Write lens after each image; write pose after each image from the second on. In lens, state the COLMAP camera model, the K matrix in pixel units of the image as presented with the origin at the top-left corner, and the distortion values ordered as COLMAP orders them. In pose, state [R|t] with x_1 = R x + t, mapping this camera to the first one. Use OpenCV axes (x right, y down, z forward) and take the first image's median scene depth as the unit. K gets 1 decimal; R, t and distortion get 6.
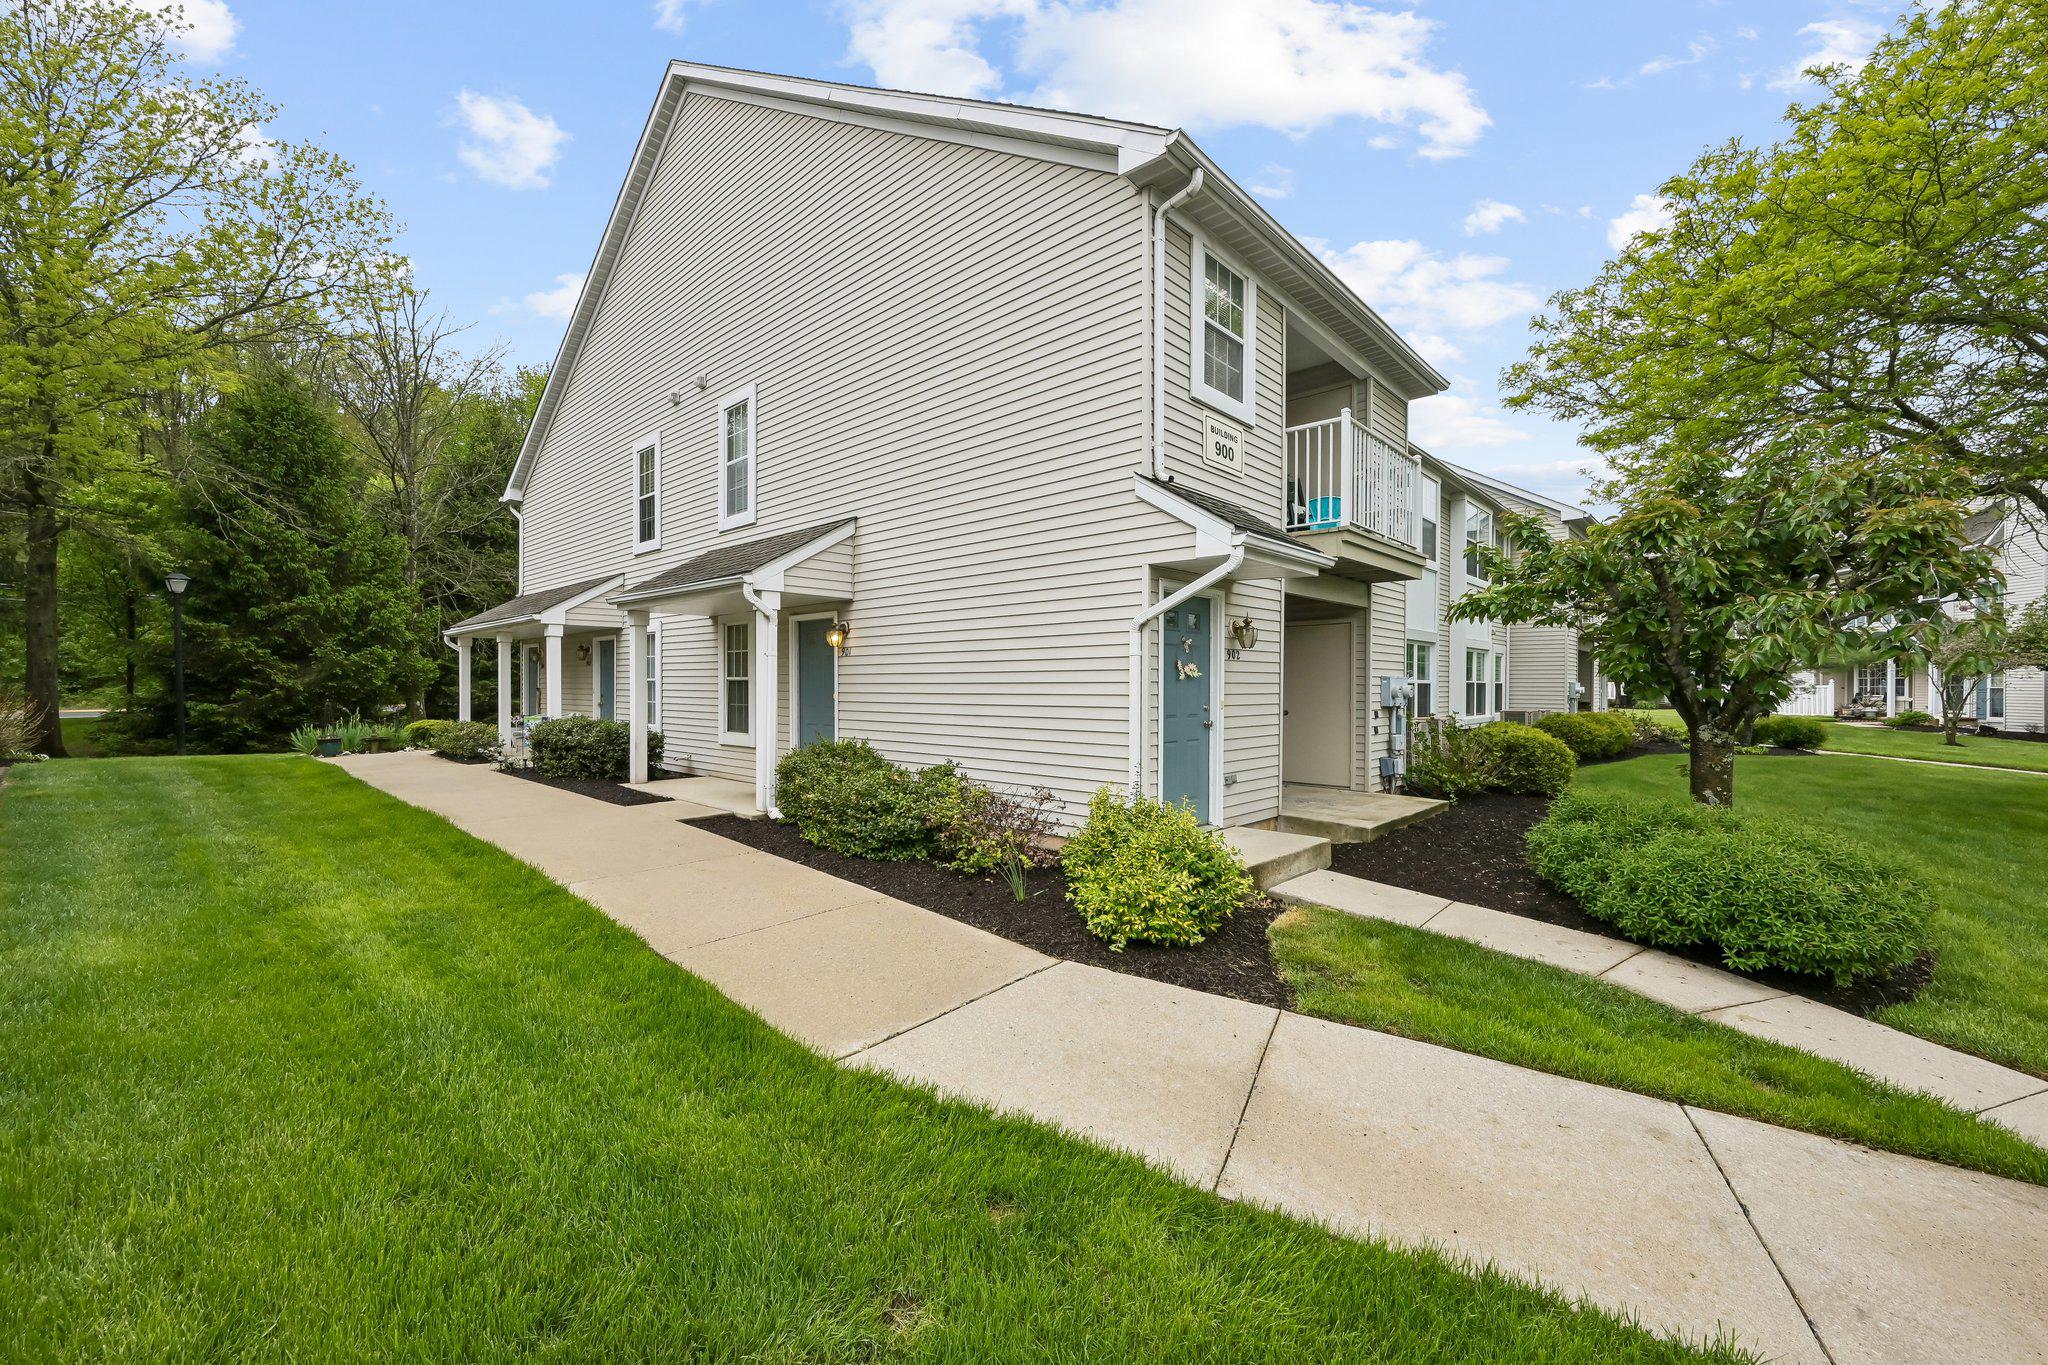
lens RADIAL K [[821.6, 0, 1047.5], [0, 821.6, 691.5], [0, 0, 1]] dist [-0.000557, 0.000026]
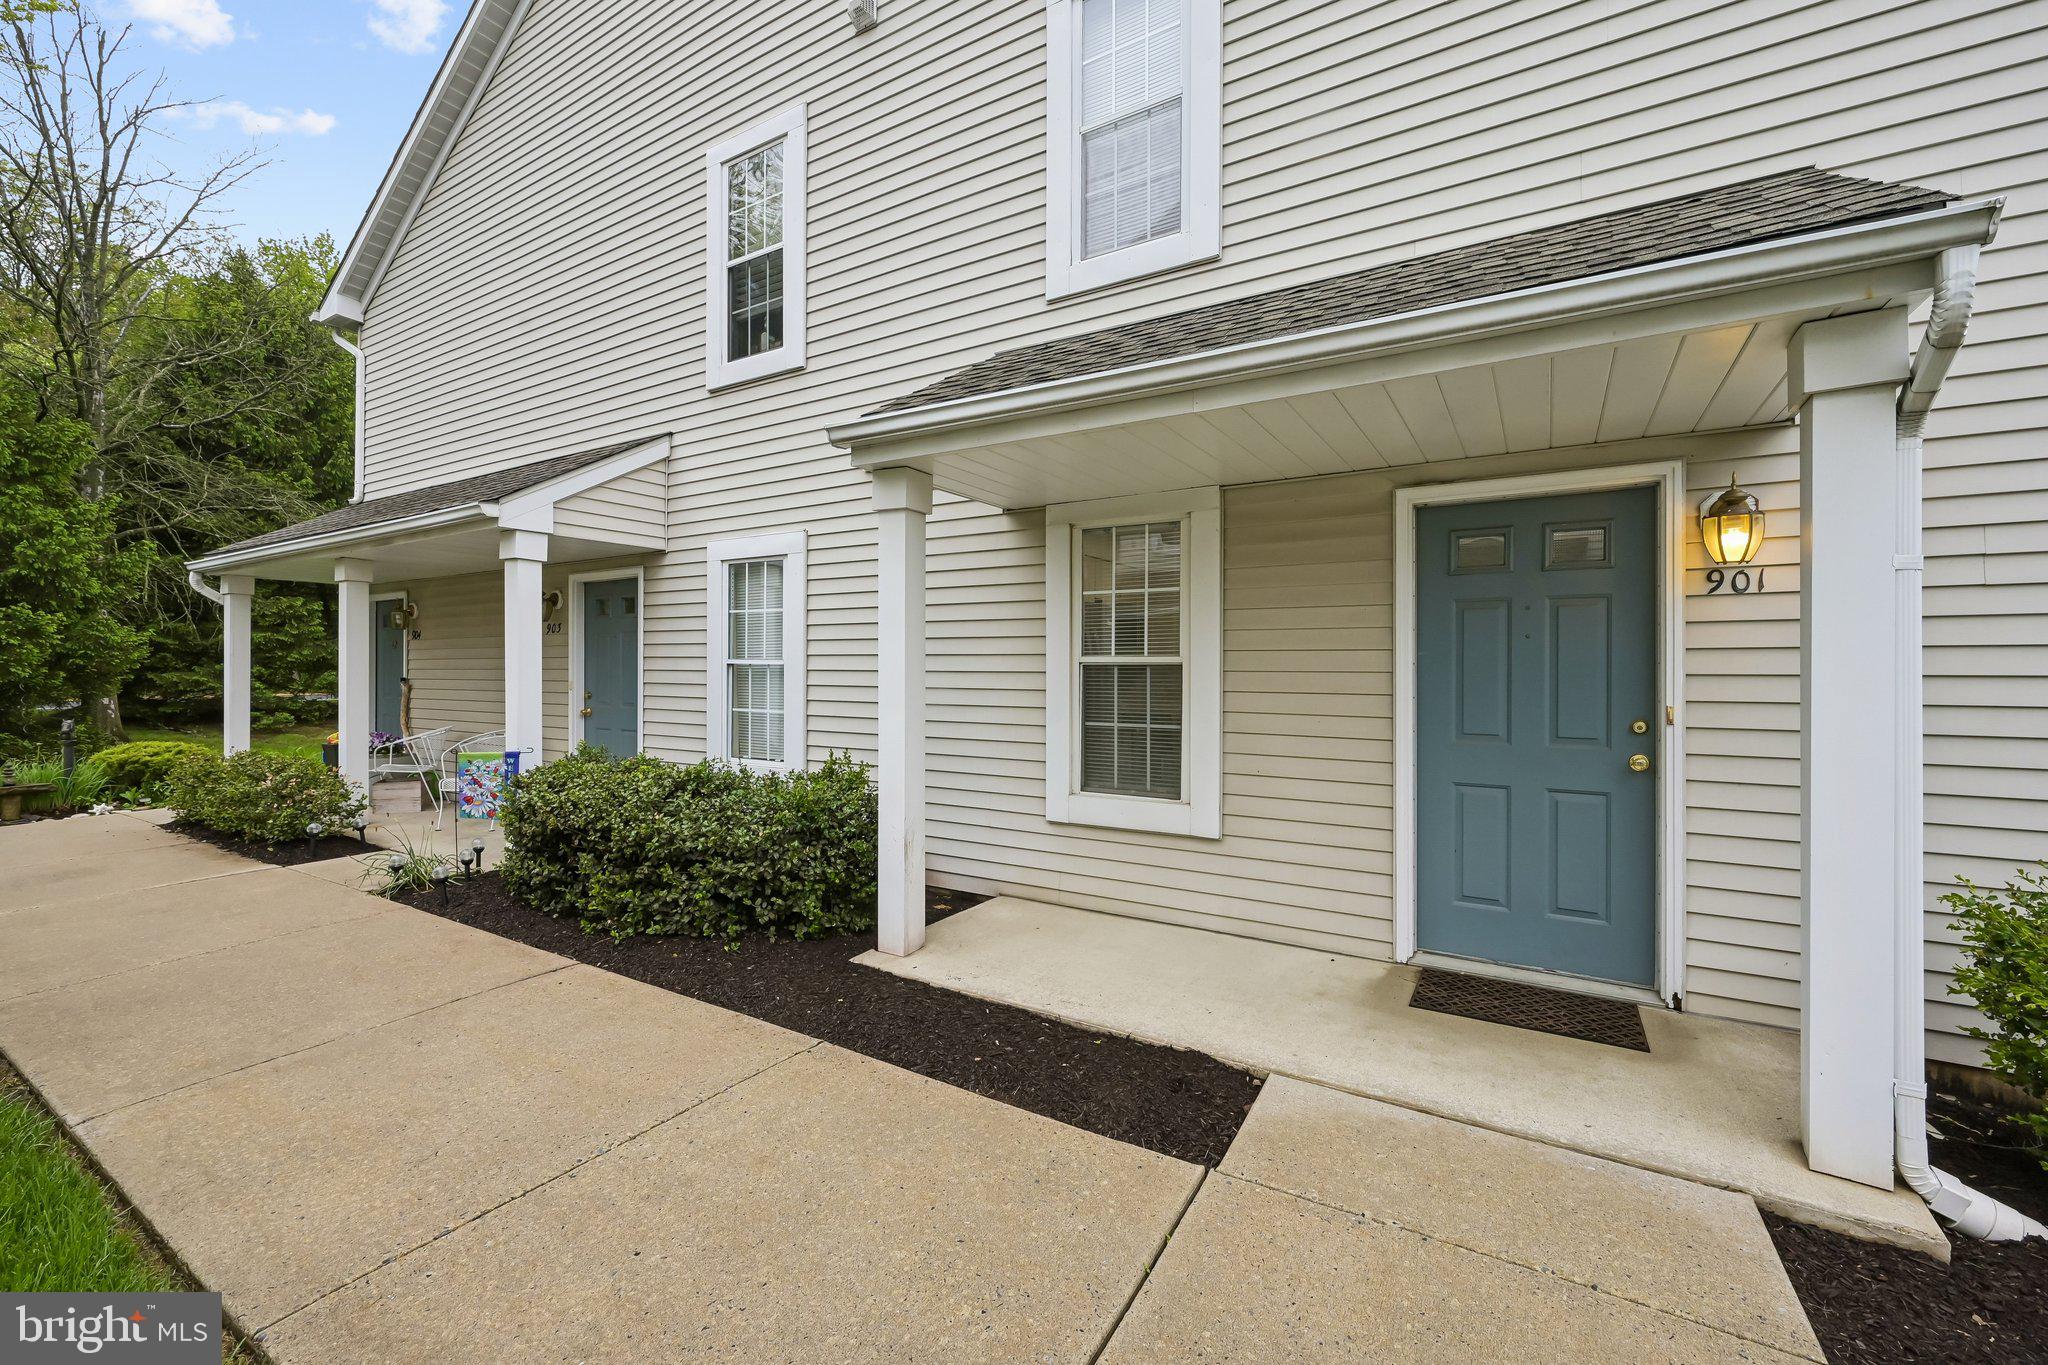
lens RADIAL K [[823.8, 0, 1037.1], [0, 823.8, 670.4], [0, 0, 1]] dist [0.000251, 0.000415]
pose [[0.979645, 0.000932, 0.200733, -0.398292], [0.000367, 0.999979, -0.006435, -0.006662], [-0.200735, 0.006378, 0.979625, 0.492358]]
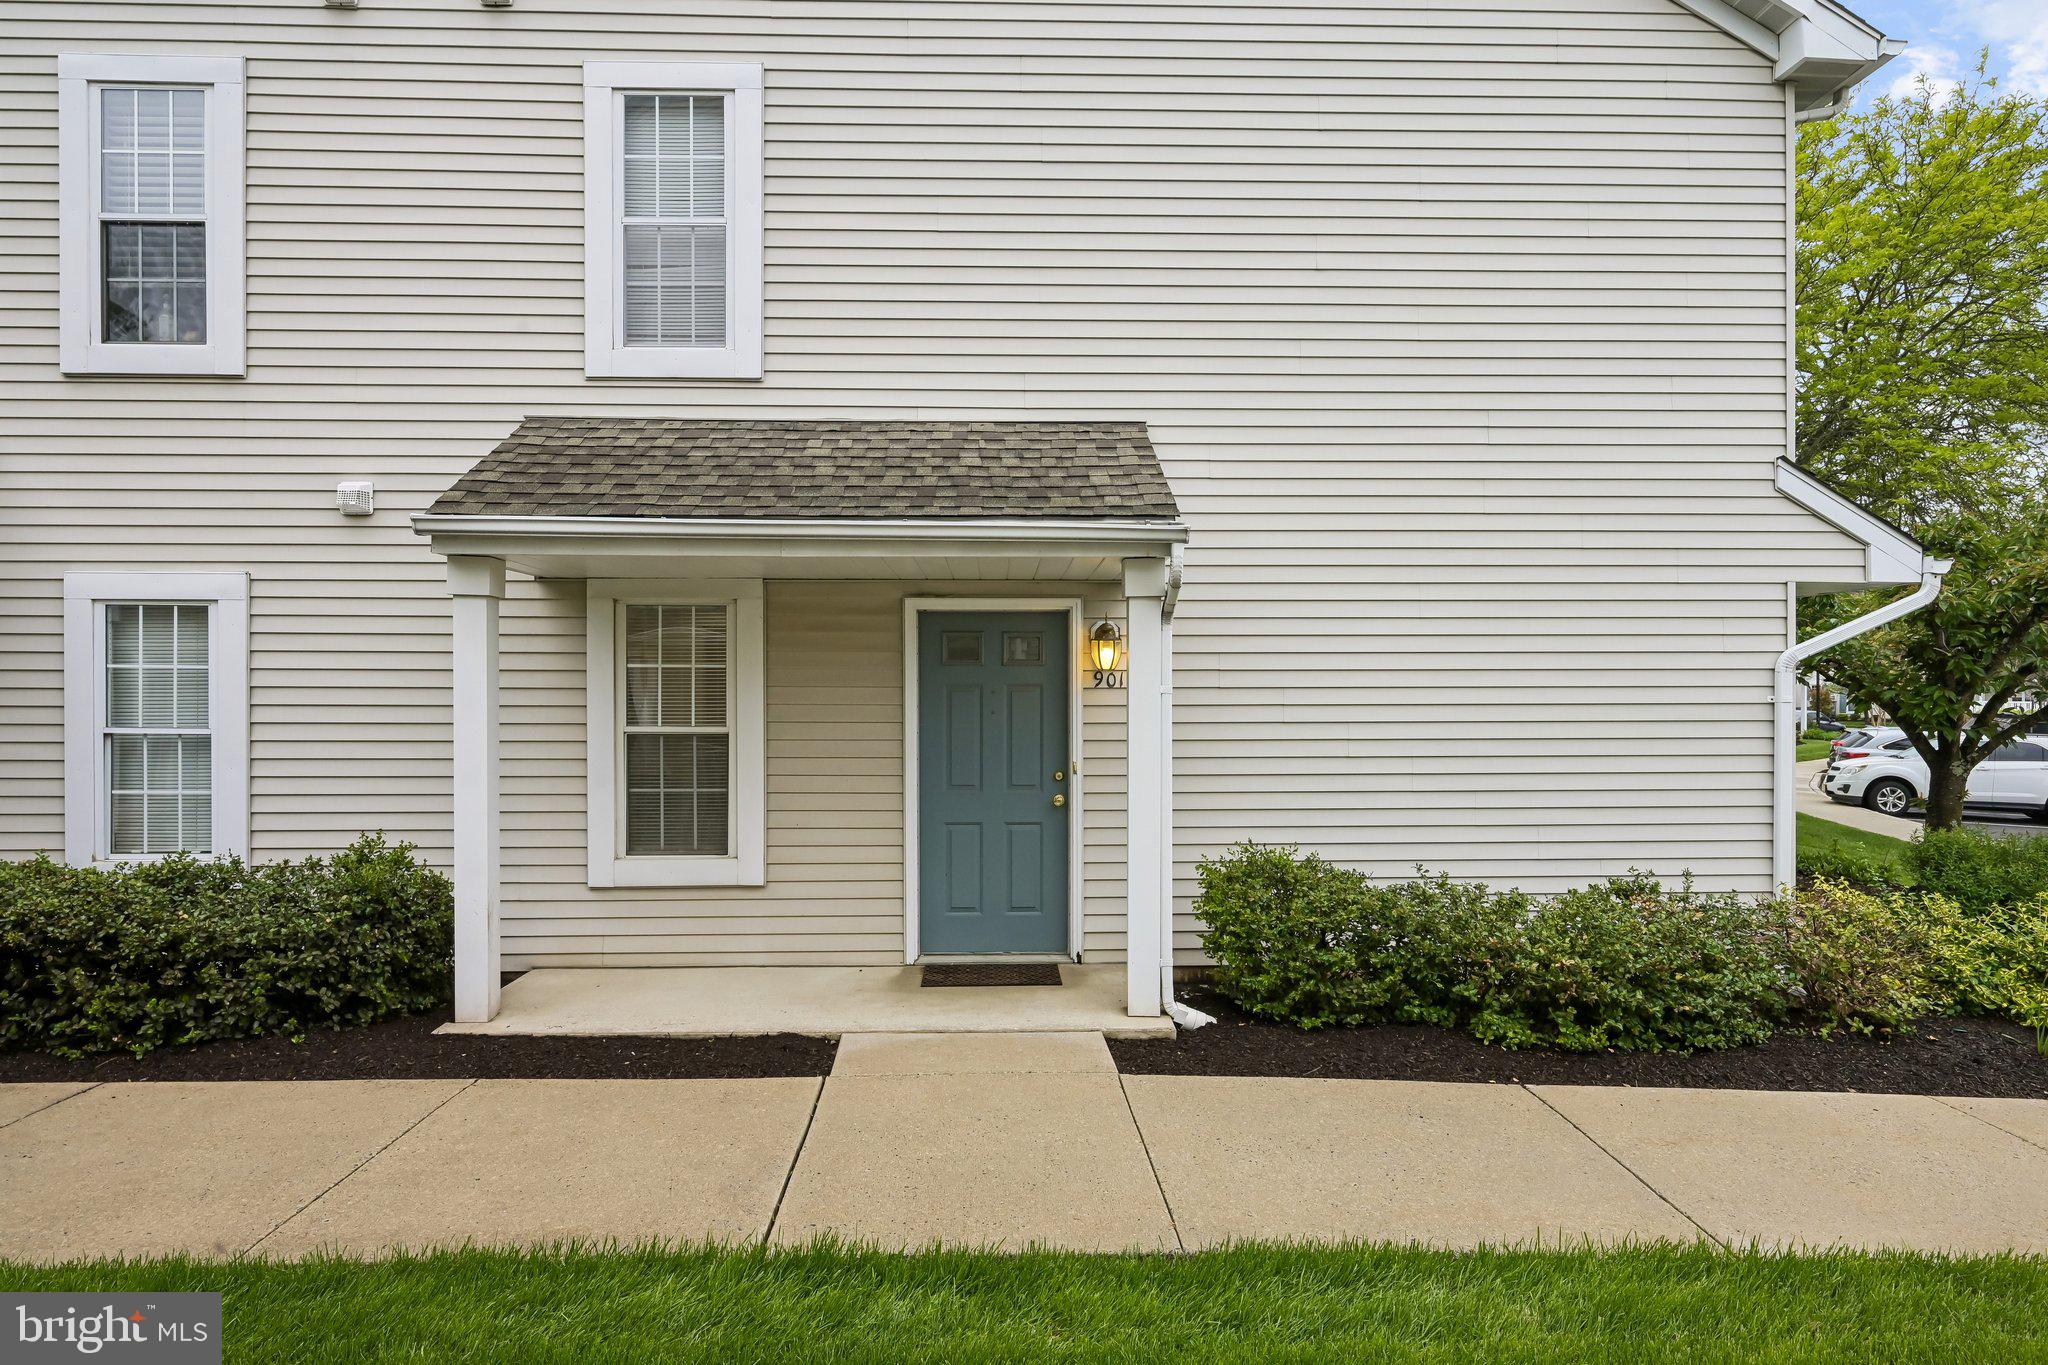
lens RADIAL K [[1214.6, 0, 1024.0], [0, 1214.6, 682.5], [0, 0, 1]] dist [0.000044, -0.000884]
pose [[0.711064, 0.000684, 0.703127, -0.552277], [0.006460, 0.999951, -0.007505, -0.027641], [-0.703098, 0.009879, 0.711025, 0.334862]]
